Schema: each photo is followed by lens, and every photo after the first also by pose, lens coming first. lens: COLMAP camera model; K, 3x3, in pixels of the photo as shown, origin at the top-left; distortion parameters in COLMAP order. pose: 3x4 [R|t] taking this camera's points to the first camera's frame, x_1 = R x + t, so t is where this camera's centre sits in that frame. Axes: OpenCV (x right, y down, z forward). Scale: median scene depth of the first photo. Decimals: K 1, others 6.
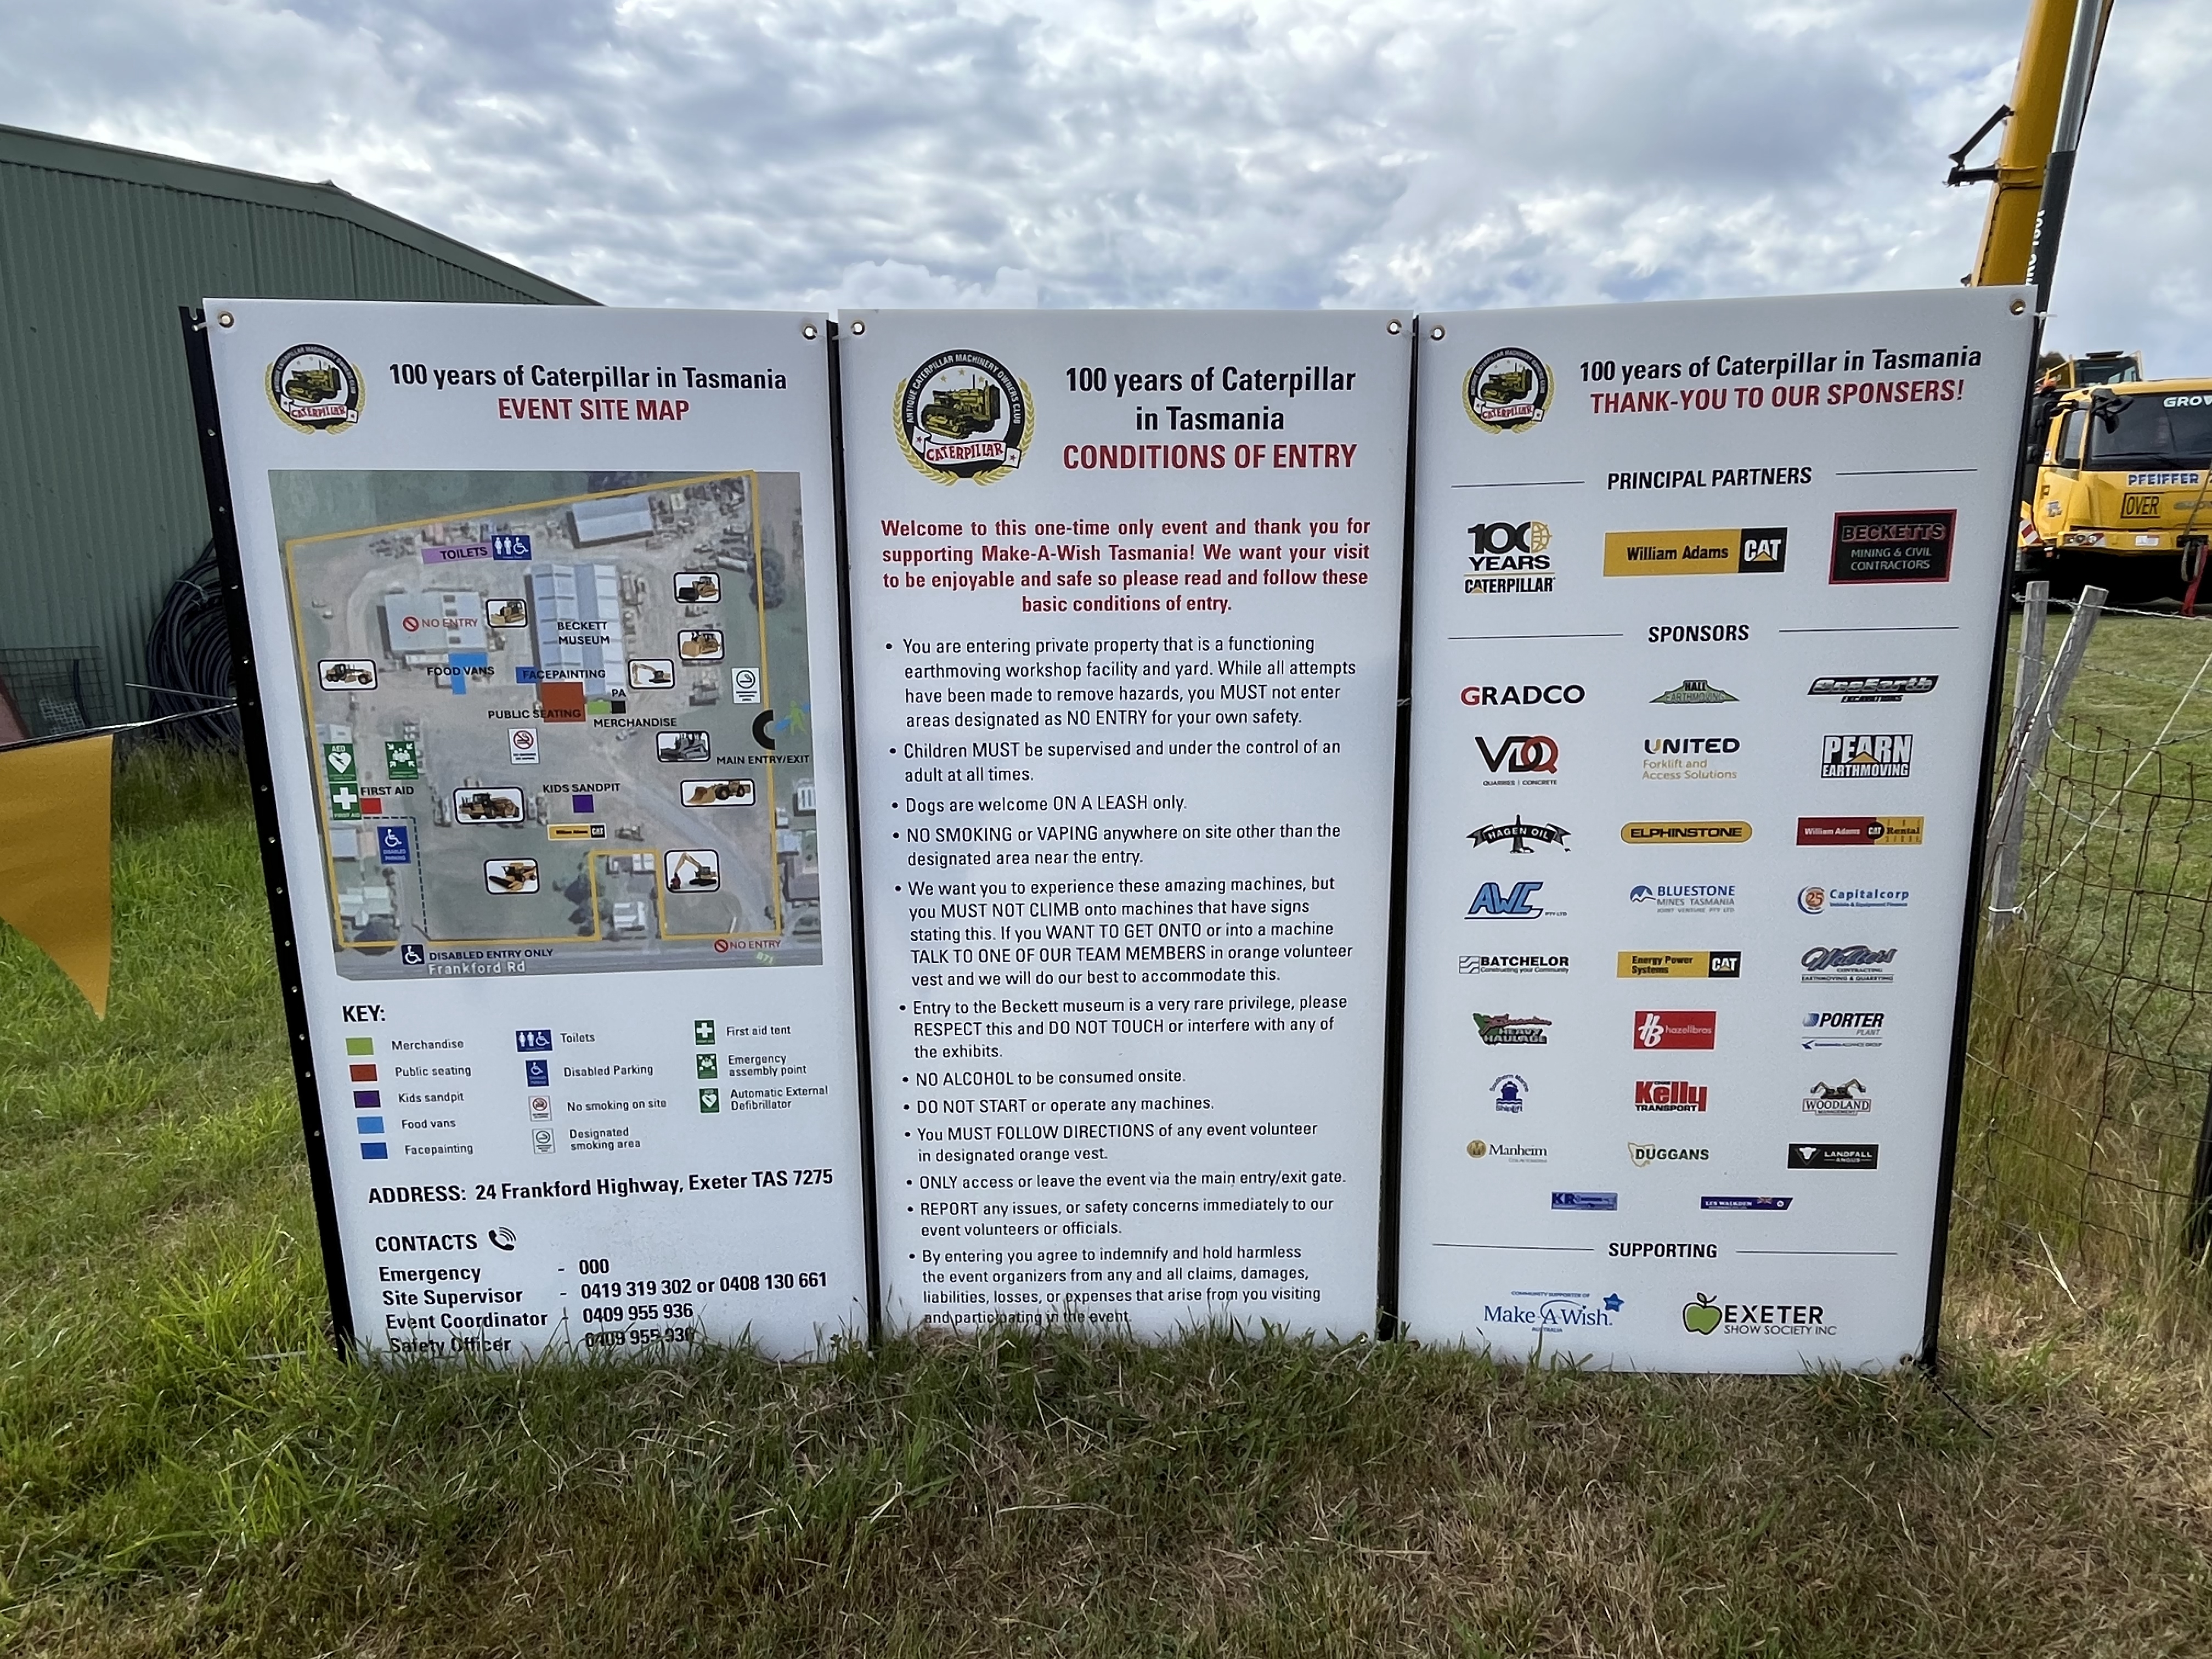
lens RADIAL K [[1269.8, 0, 1104.8], [0, 1269.8, 826.2], [0, 0, 1]] dist [0.003459, 0.001367]
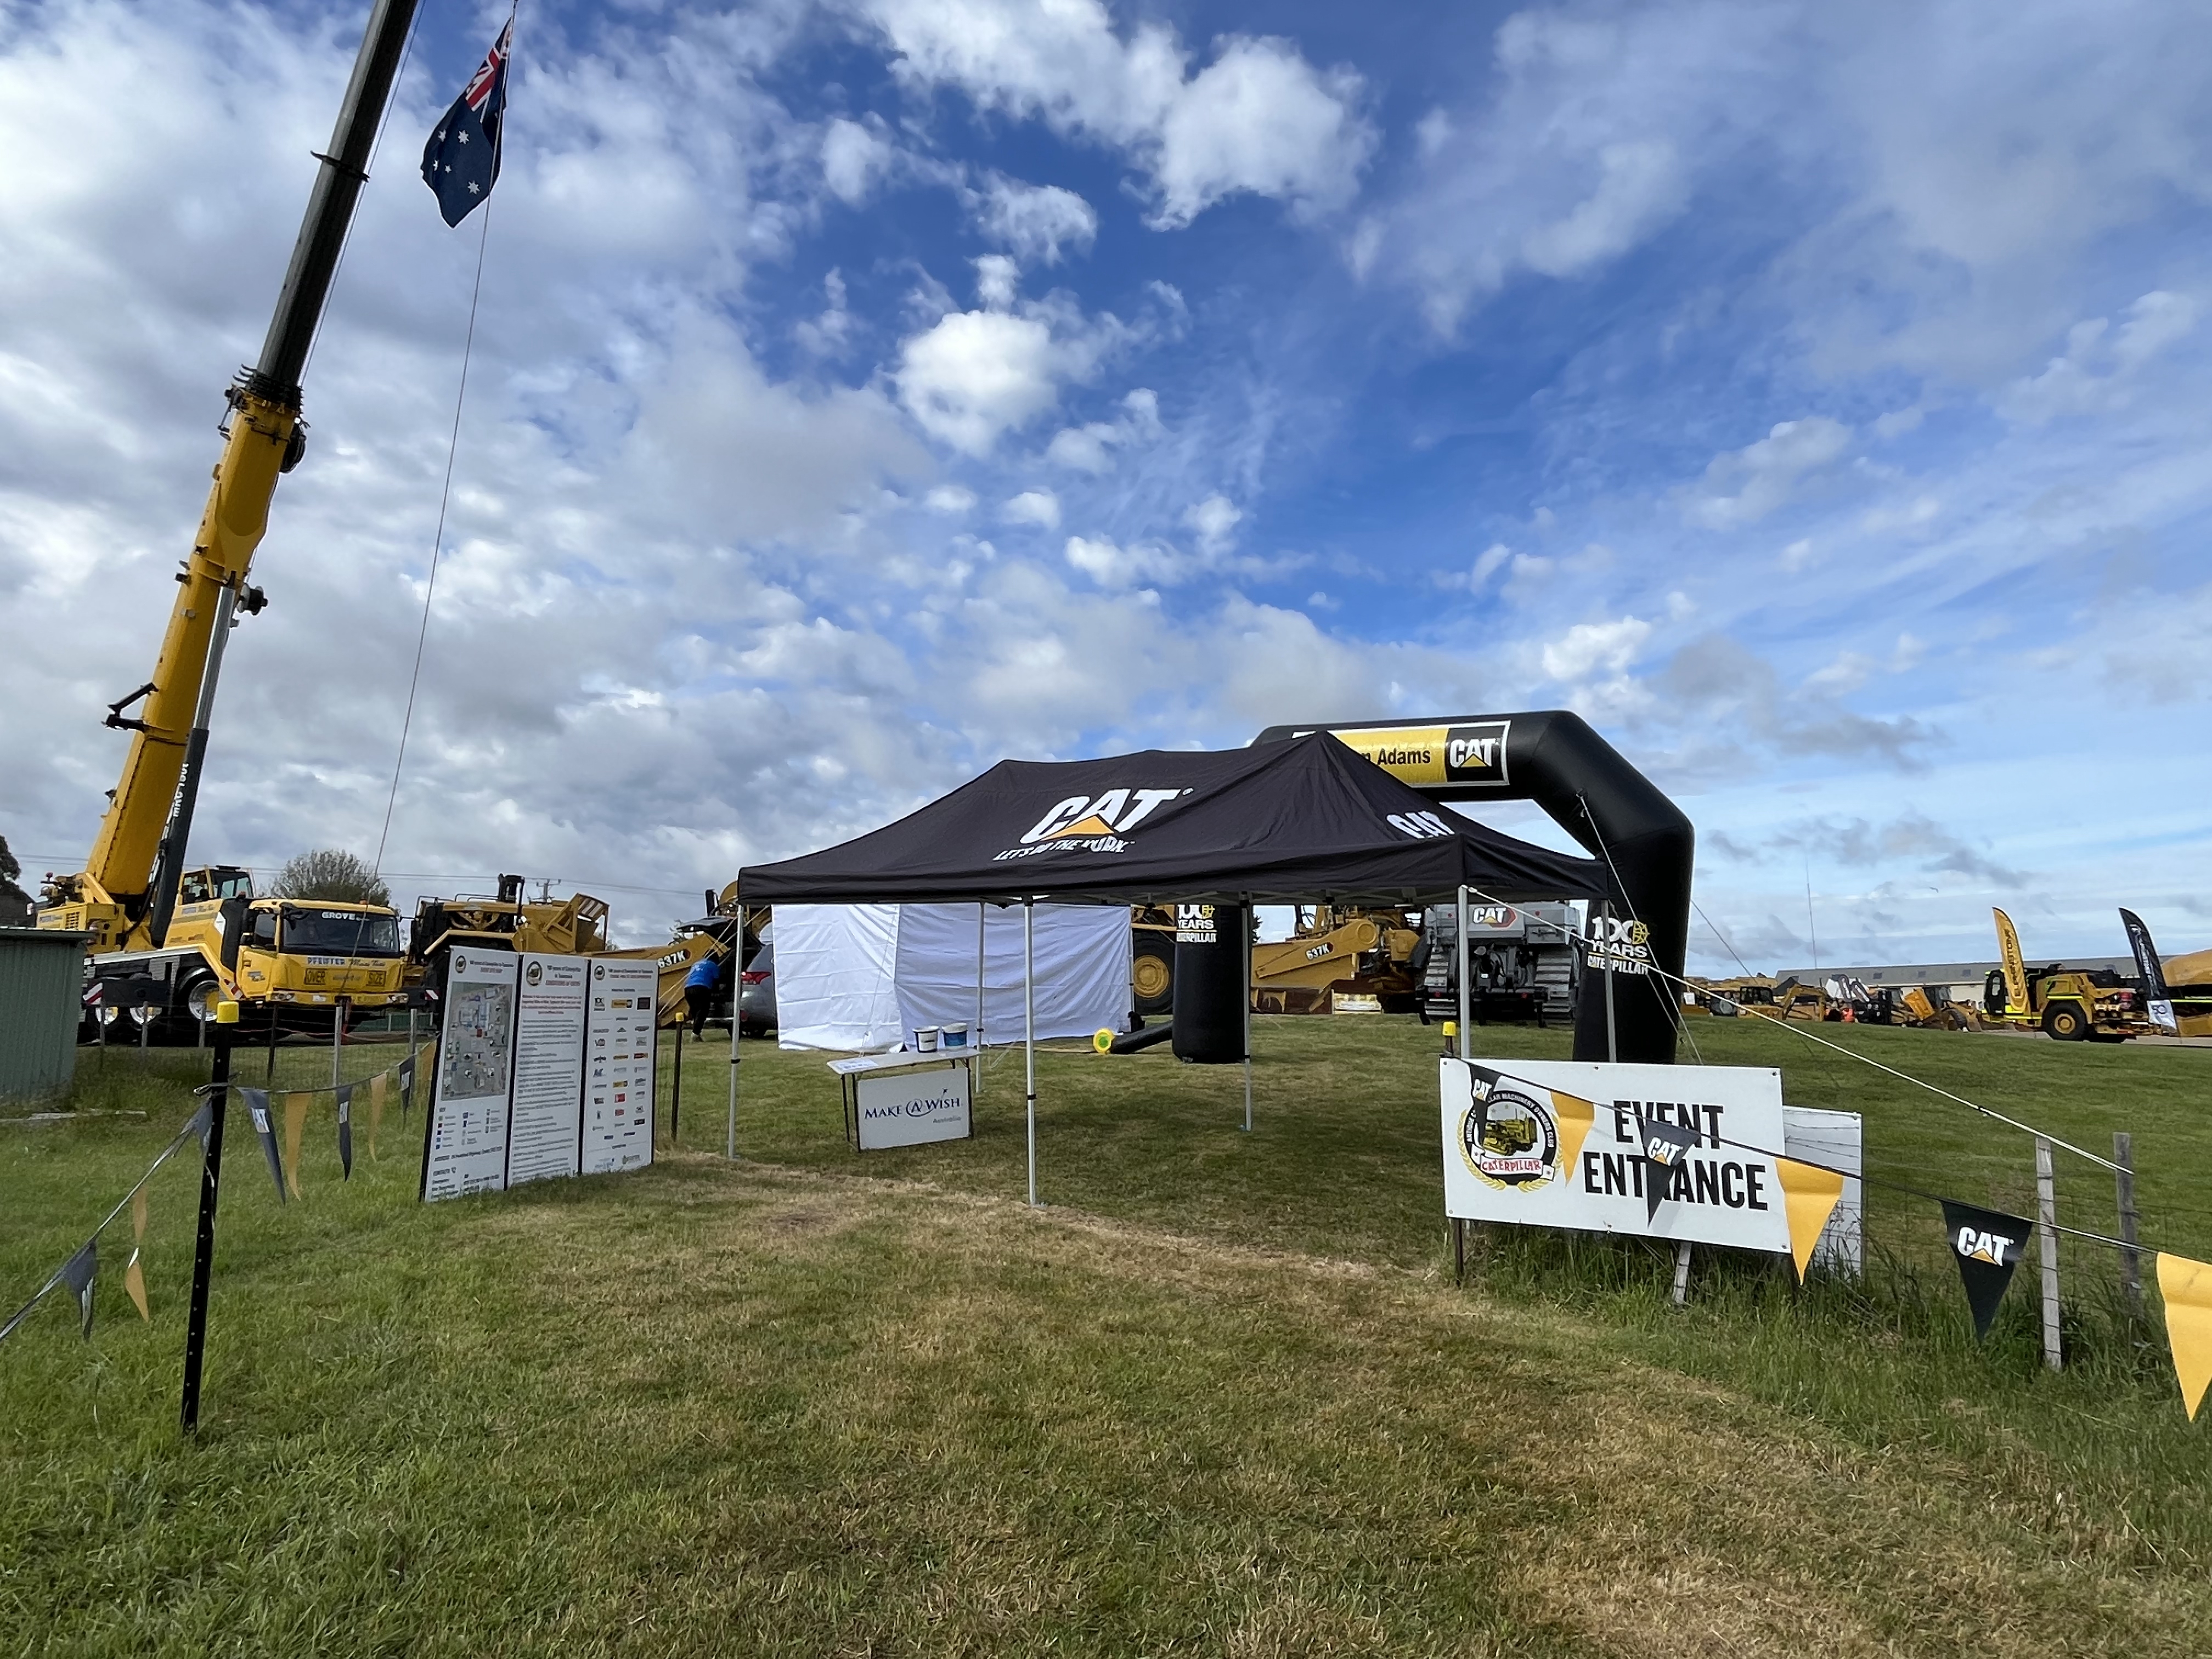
lens RADIAL K [[1269.8, 0, 1106.9], [0, 1269.8, 833.4], [0, 0, 1]] dist [0.003459, 0.001367]
pose [[0.197545, 0.145677, 0.969409, -4.121967], [0.192224, 0.963942, -0.184027, 0.439643], [-0.961263, 0.222697, 0.162419, -1.864034]]
